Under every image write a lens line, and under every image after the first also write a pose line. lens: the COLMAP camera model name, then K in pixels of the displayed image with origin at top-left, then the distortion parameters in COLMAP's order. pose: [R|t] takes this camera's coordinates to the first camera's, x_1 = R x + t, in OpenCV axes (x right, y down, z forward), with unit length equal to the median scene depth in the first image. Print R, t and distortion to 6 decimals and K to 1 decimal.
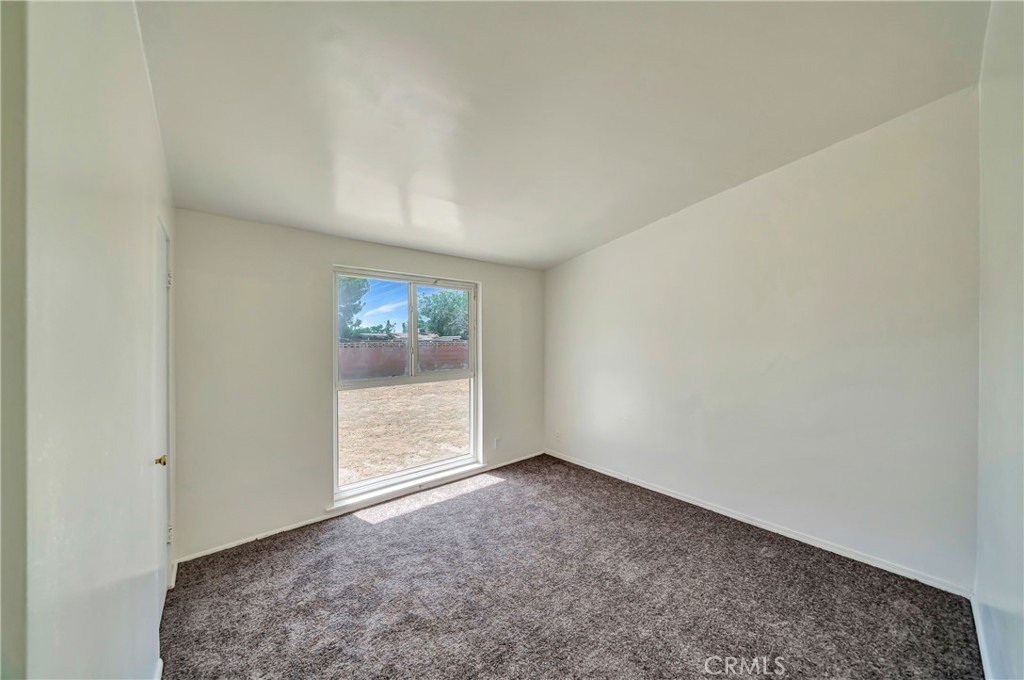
lens RADIAL K [[370.9, 0, 526.7], [0, 370.9, 339.7], [0, 0, 1]] dist [-0.000260, -0.000060]
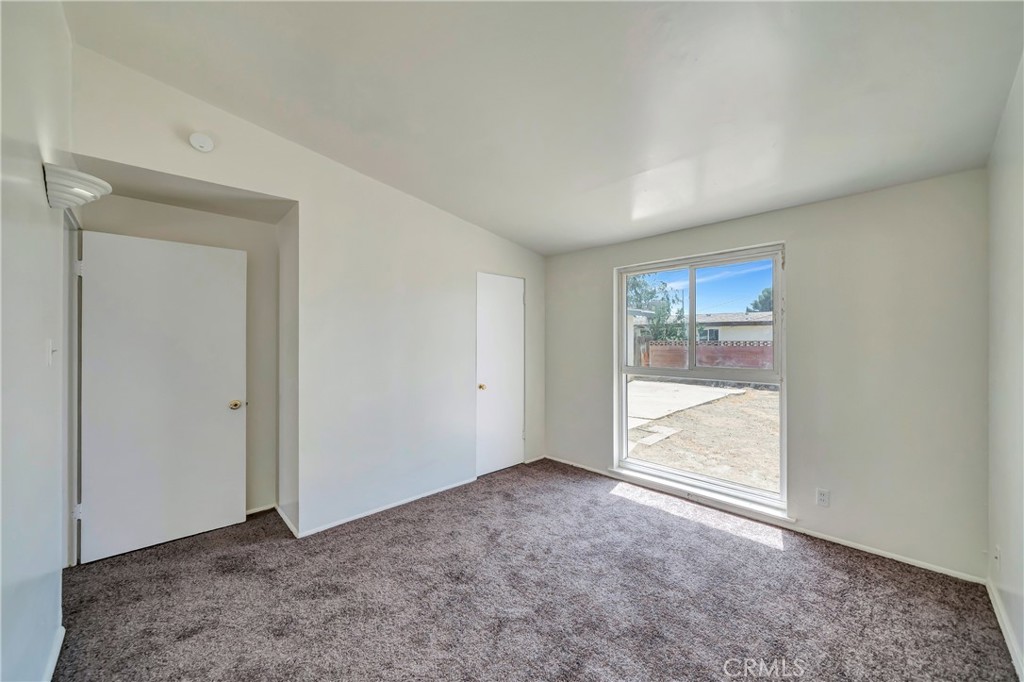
lens RADIAL K [[370.9, 0, 526.7], [0, 370.9, 340.7], [0, 0, 1]] dist [-0.000260, -0.000060]
pose [[0.051226, 0.003073, -0.998682, 0.638557], [0.000307, 0.999995, 0.003093, 0.027688], [0.998687, -0.000465, 0.051225, 0.629162]]
